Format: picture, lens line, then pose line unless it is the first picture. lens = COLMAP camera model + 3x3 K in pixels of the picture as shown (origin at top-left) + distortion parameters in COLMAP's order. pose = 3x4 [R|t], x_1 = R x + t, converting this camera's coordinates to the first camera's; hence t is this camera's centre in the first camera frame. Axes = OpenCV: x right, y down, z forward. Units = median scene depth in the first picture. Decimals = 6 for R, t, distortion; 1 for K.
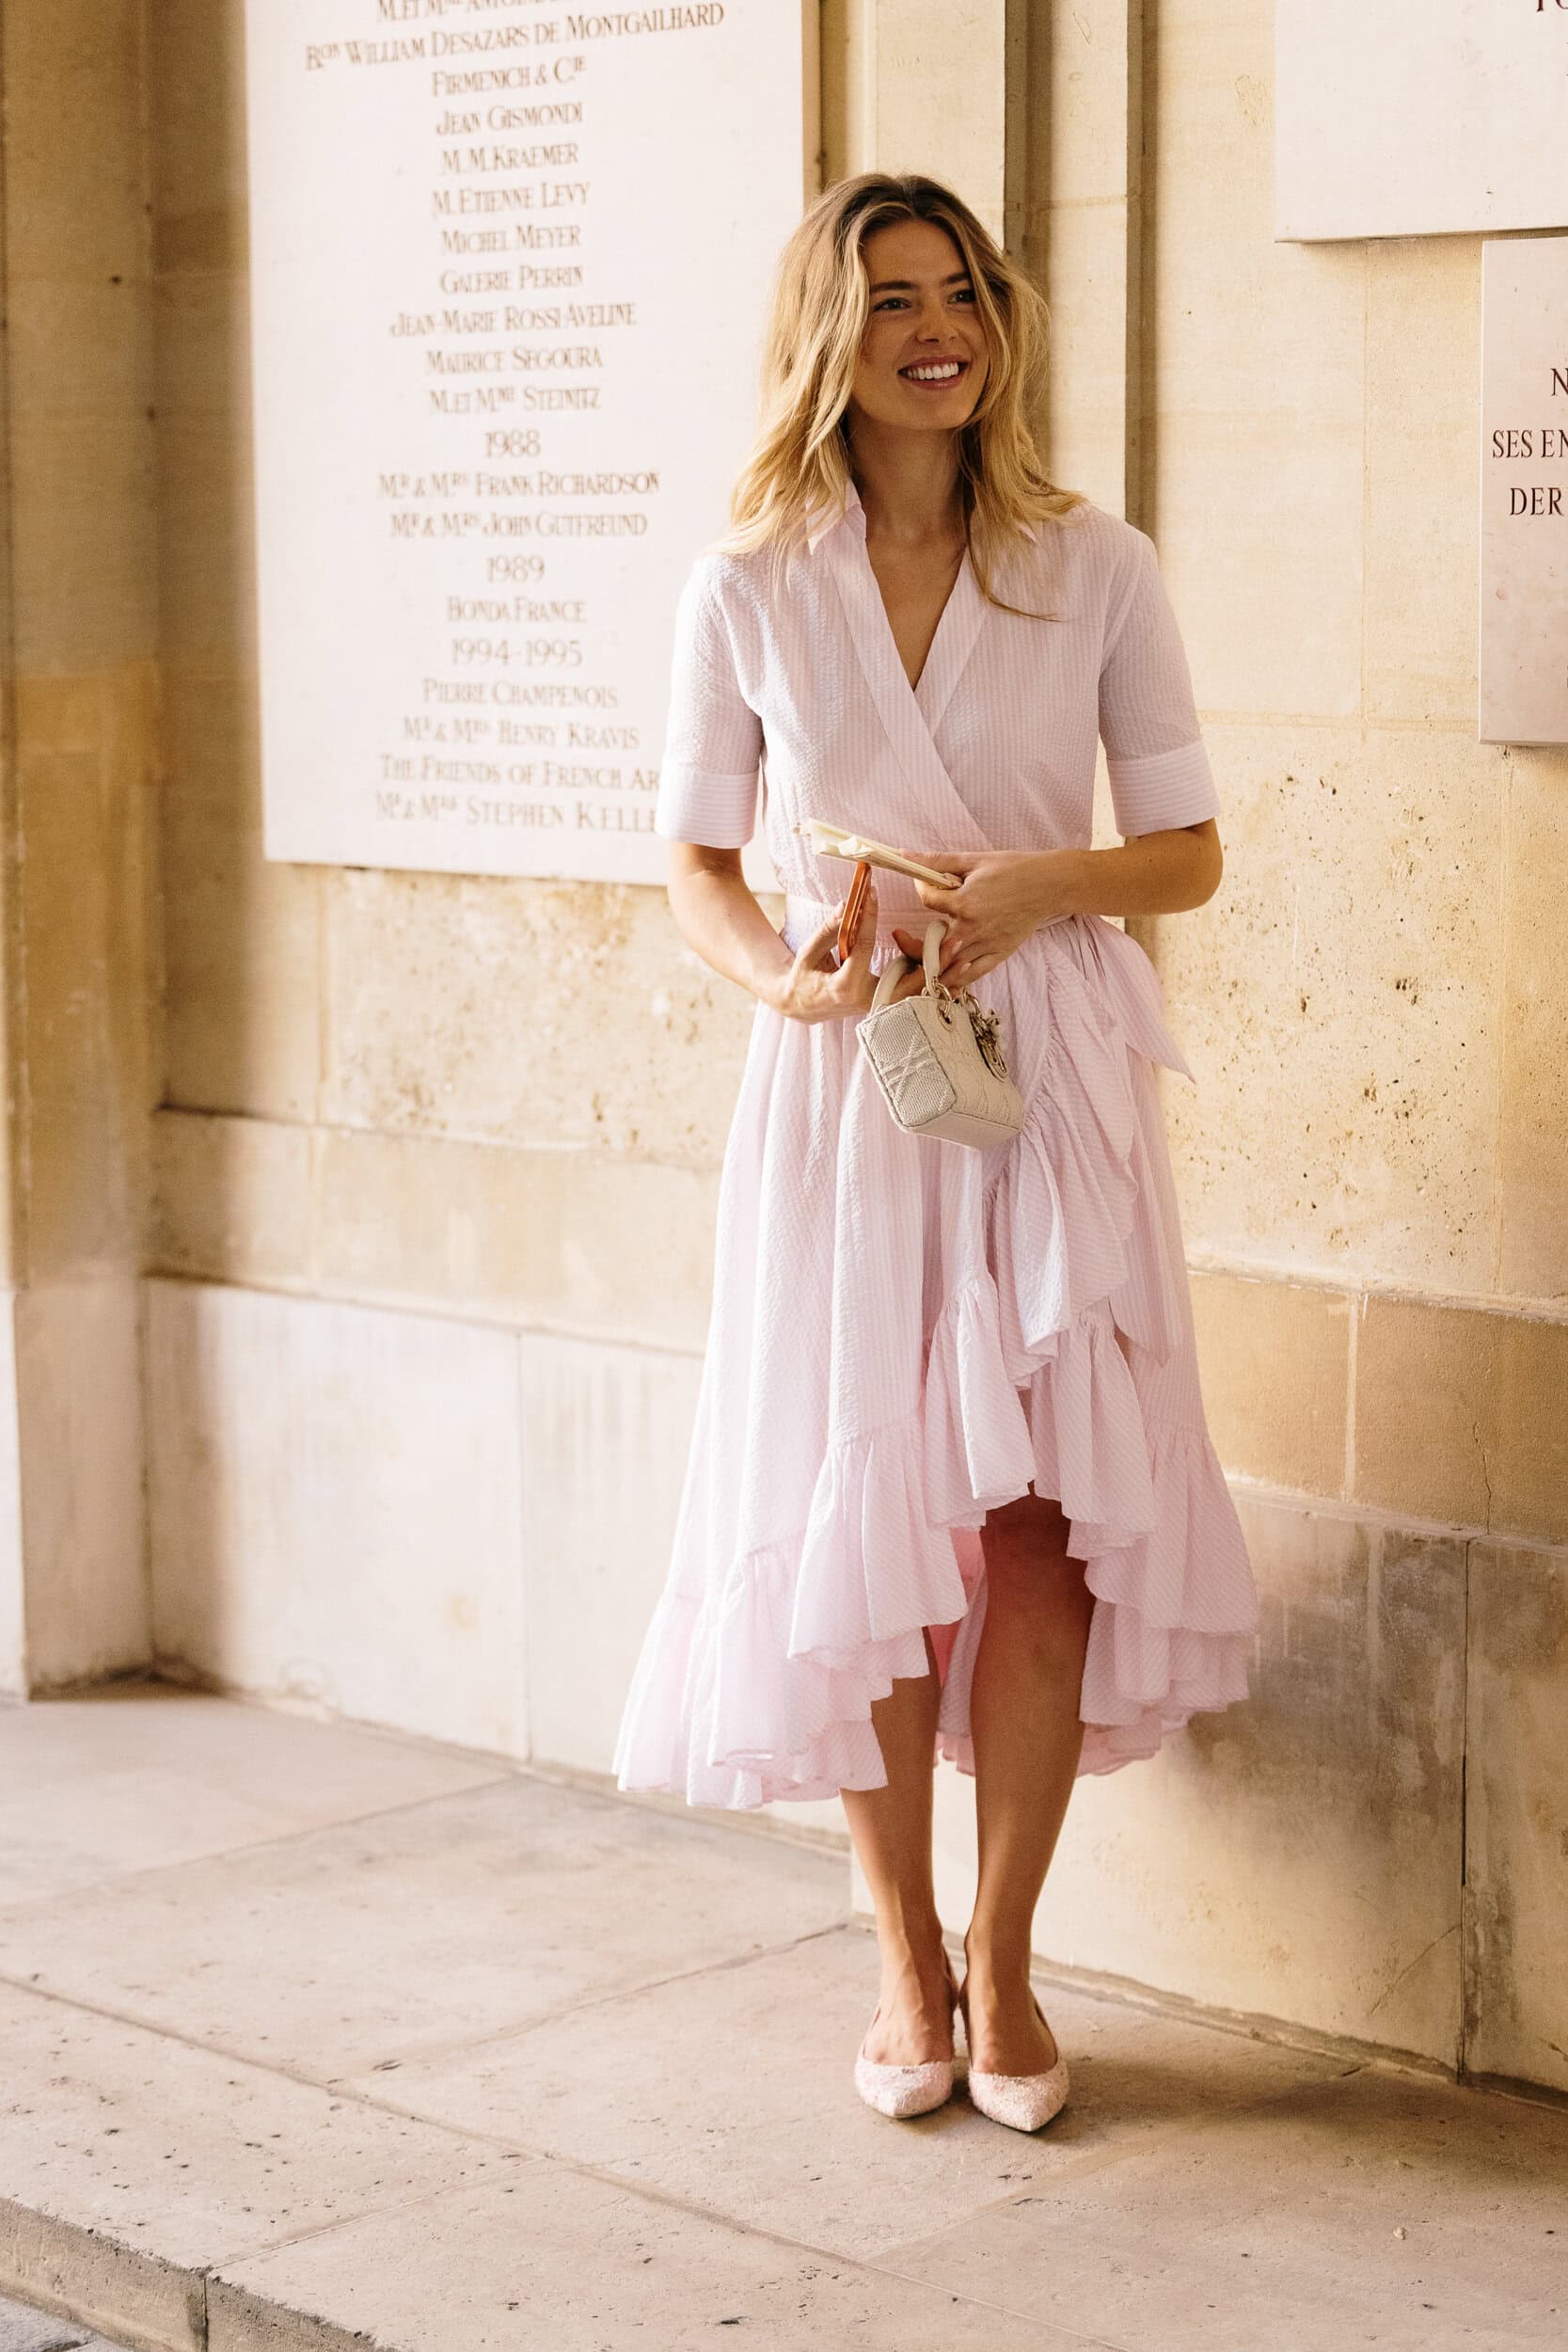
lens RADIAL K [[4829.5, 0, 791.3], [0, 4829.5, 1186.1], [0, 0, 1]] dist [-0.066494, 0.000000]
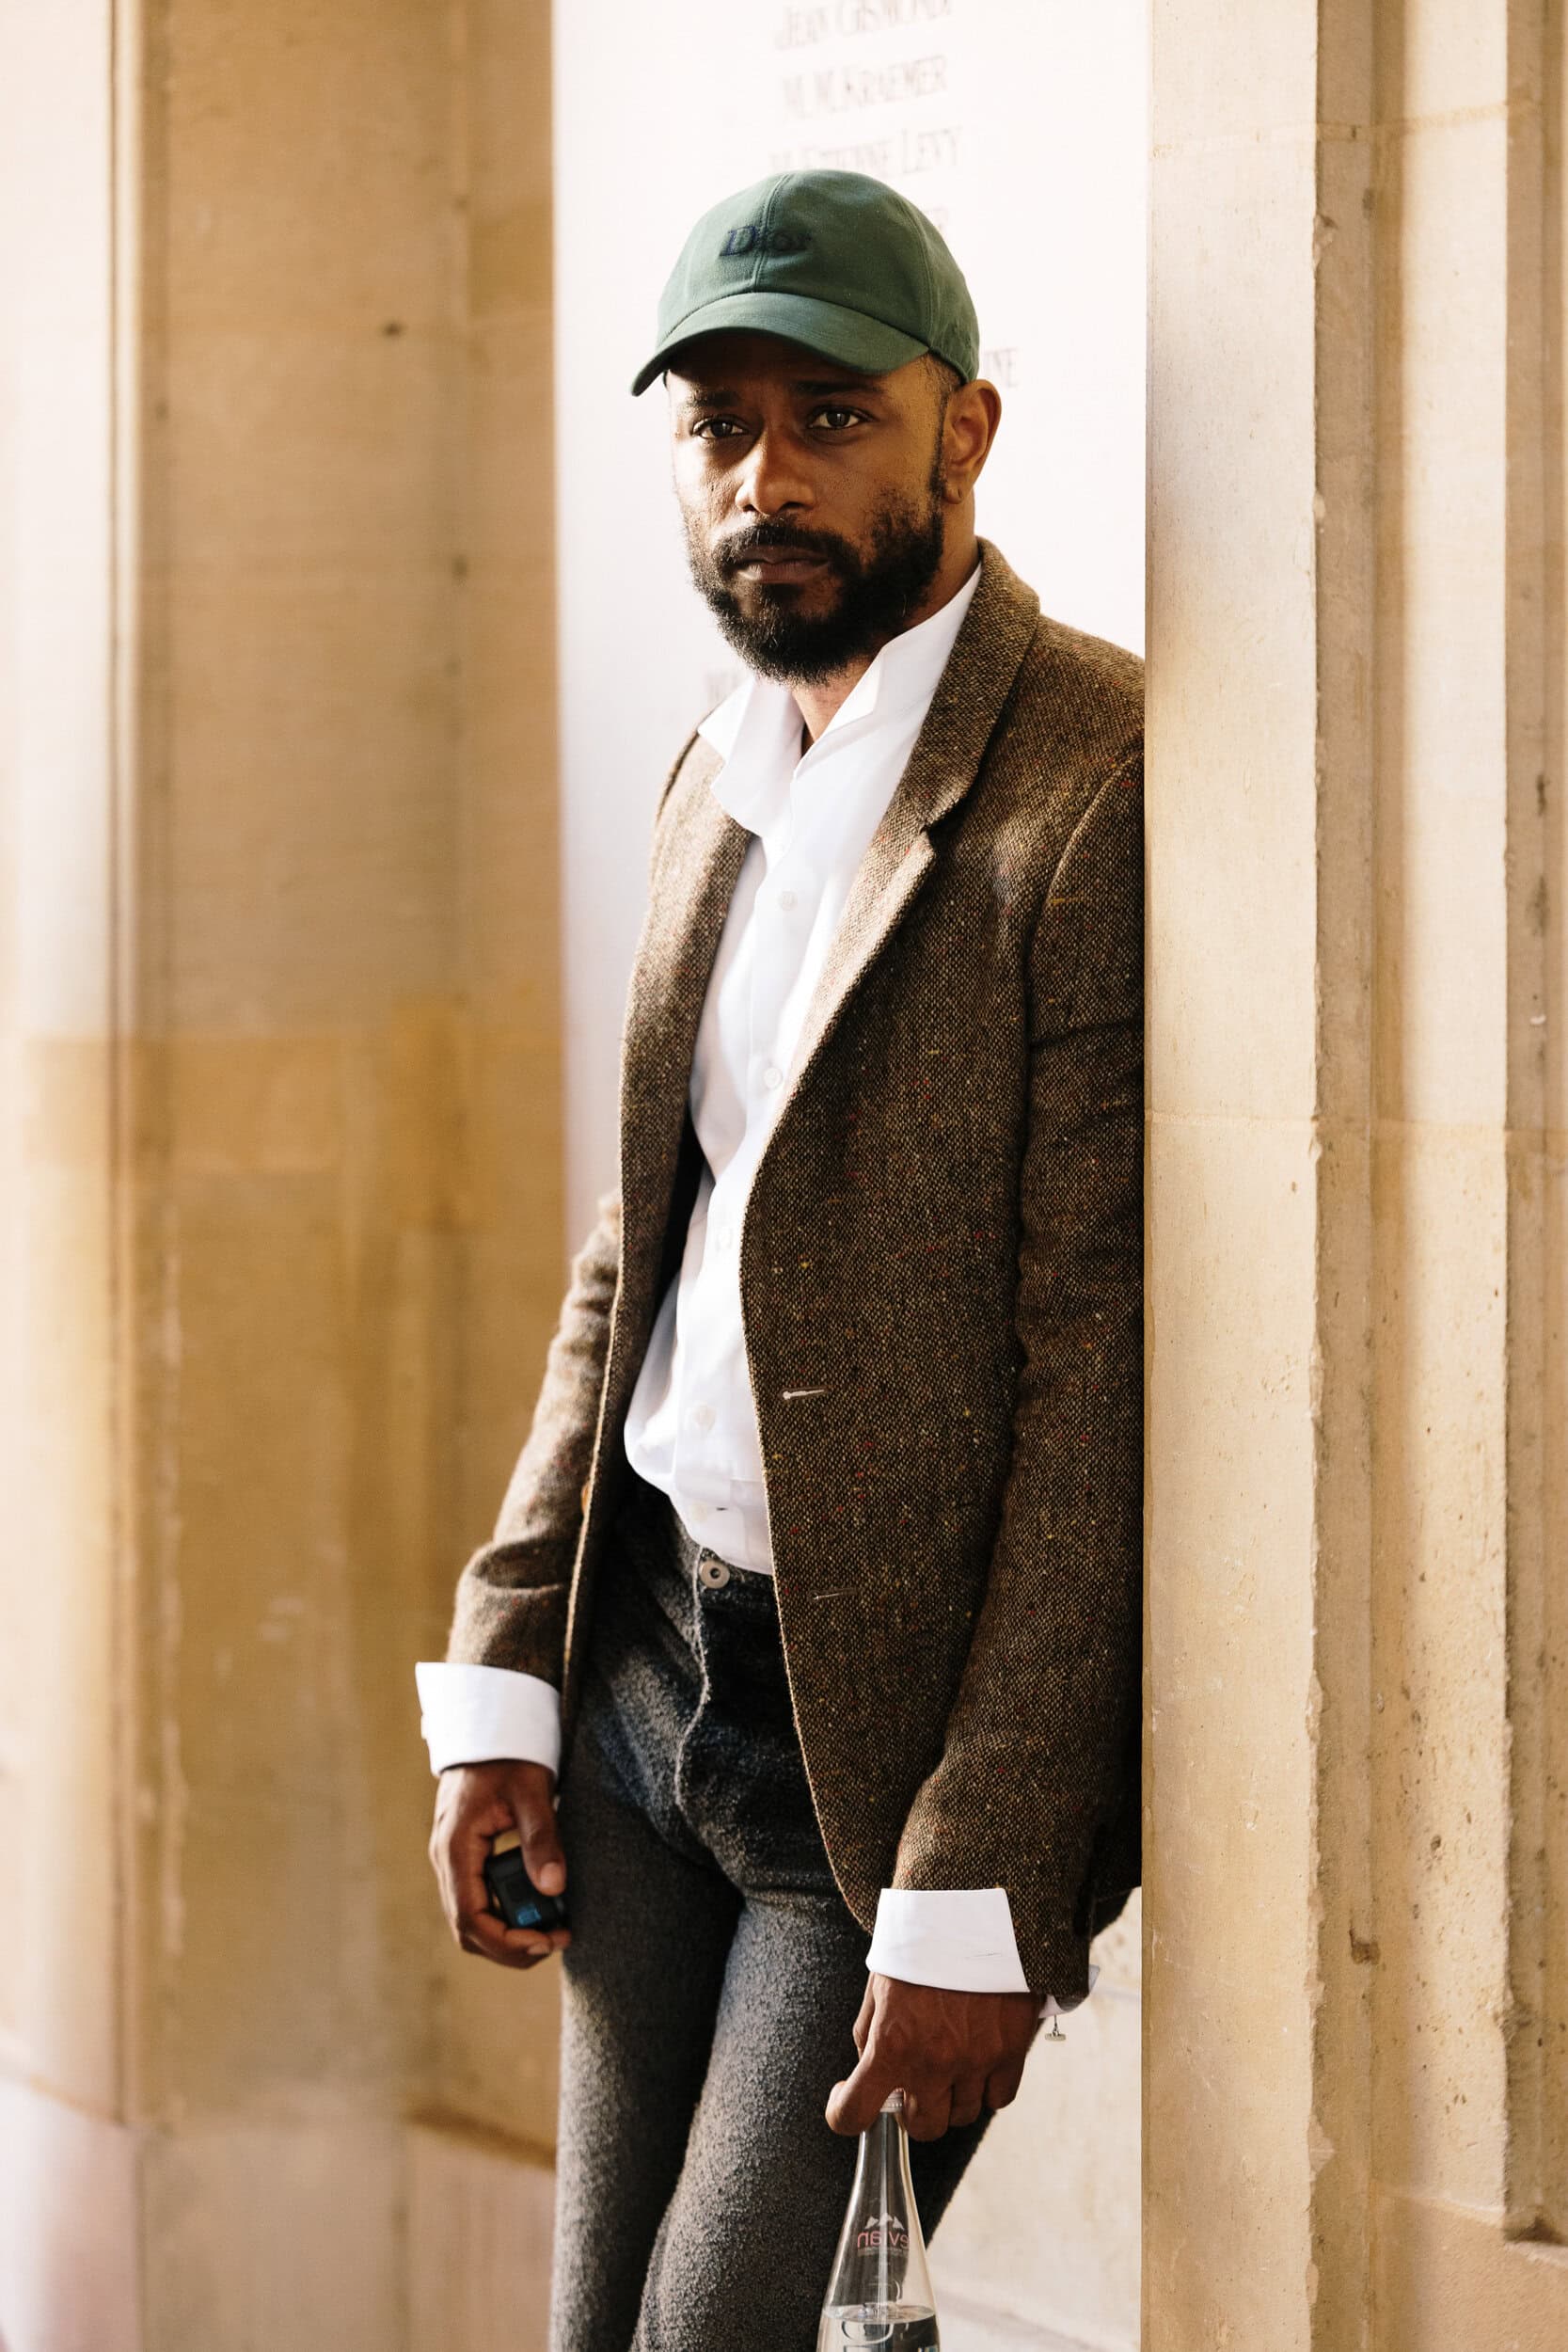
lens RADIAL K [[7817.7, 0, 785.2], [0, 7817.7, 1162.8], [0, 0, 1]] dist [-0.038906, 0.000000]
pose [[0.935721, 0.018867, -0.352236, 0.239420], [-0.050407, 0.995472, -0.080585, -0.022472], [0.349120, 0.093160, 0.932436, 0.189953]]
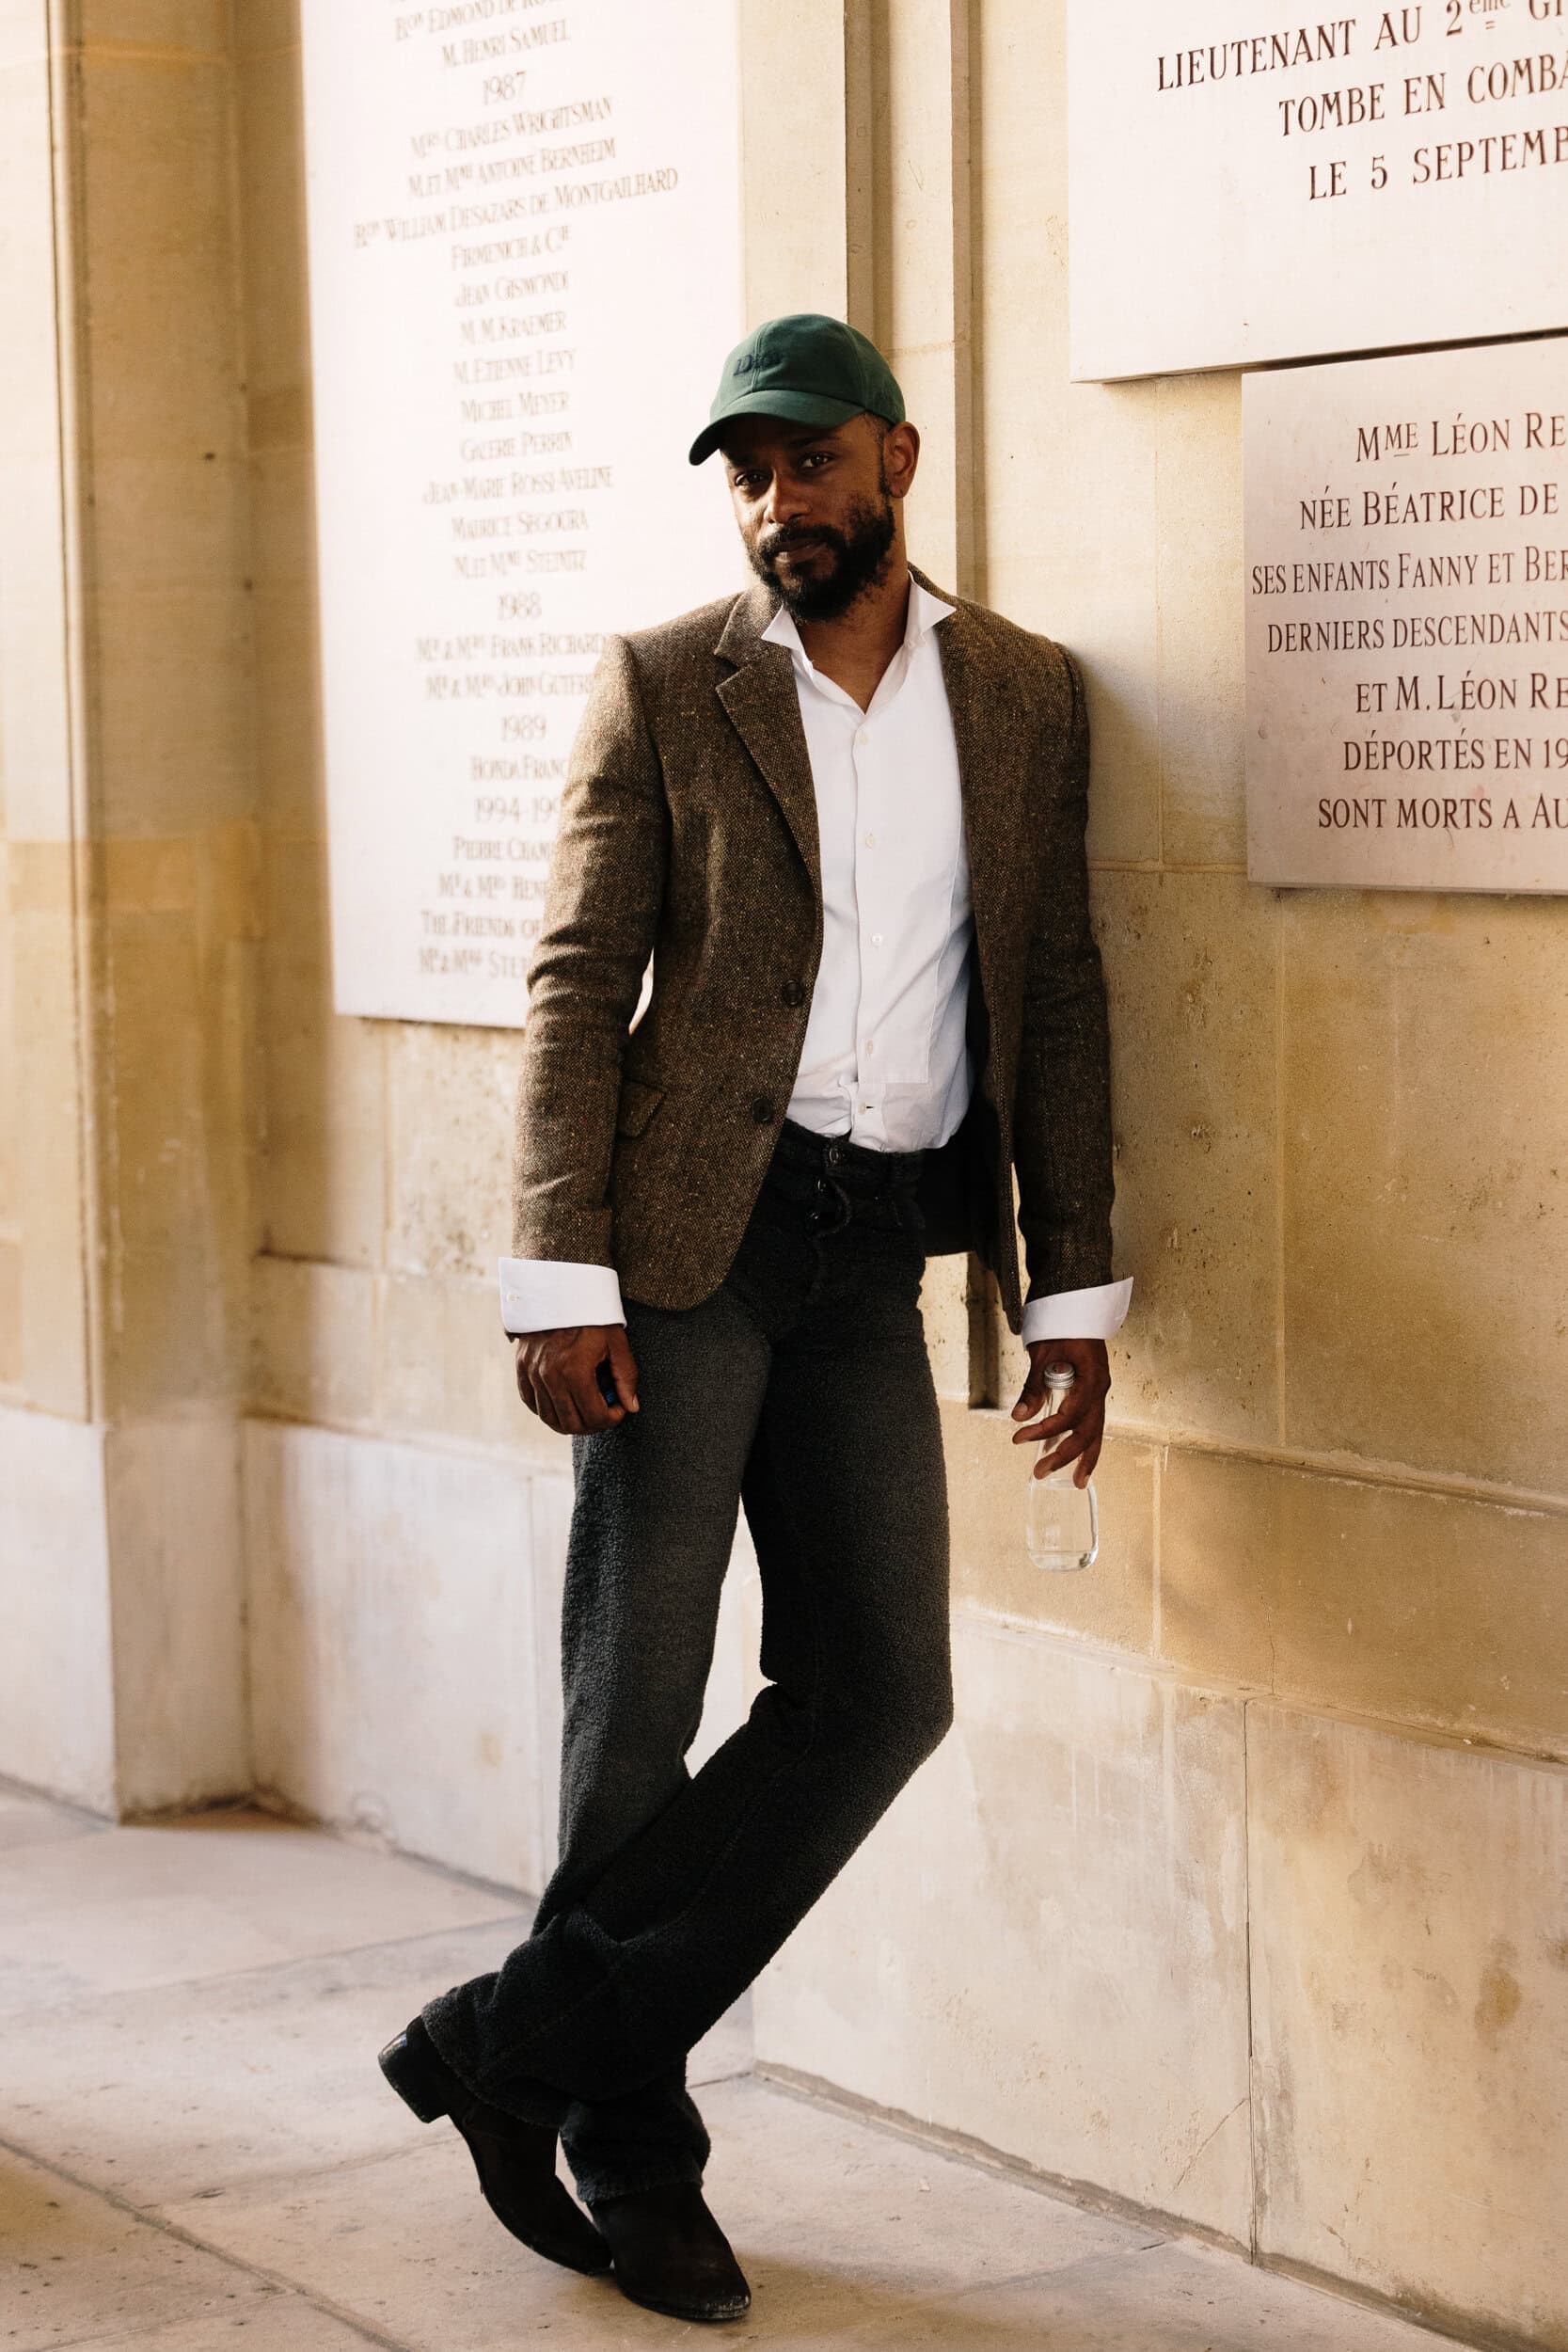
lens RADIAL K [[4641.1, 0, 771.9], [0, 4641.1, 1184.0], [0, 0, 1]] dist [0.032491, 0.000000]
pose [[0.983073, 0.006459, -0.183100, 0.175102], [-0.013112, 0.999296, -0.035152, 0.002705], [0.182744, 0.036958, 0.982466, 0.044124]]
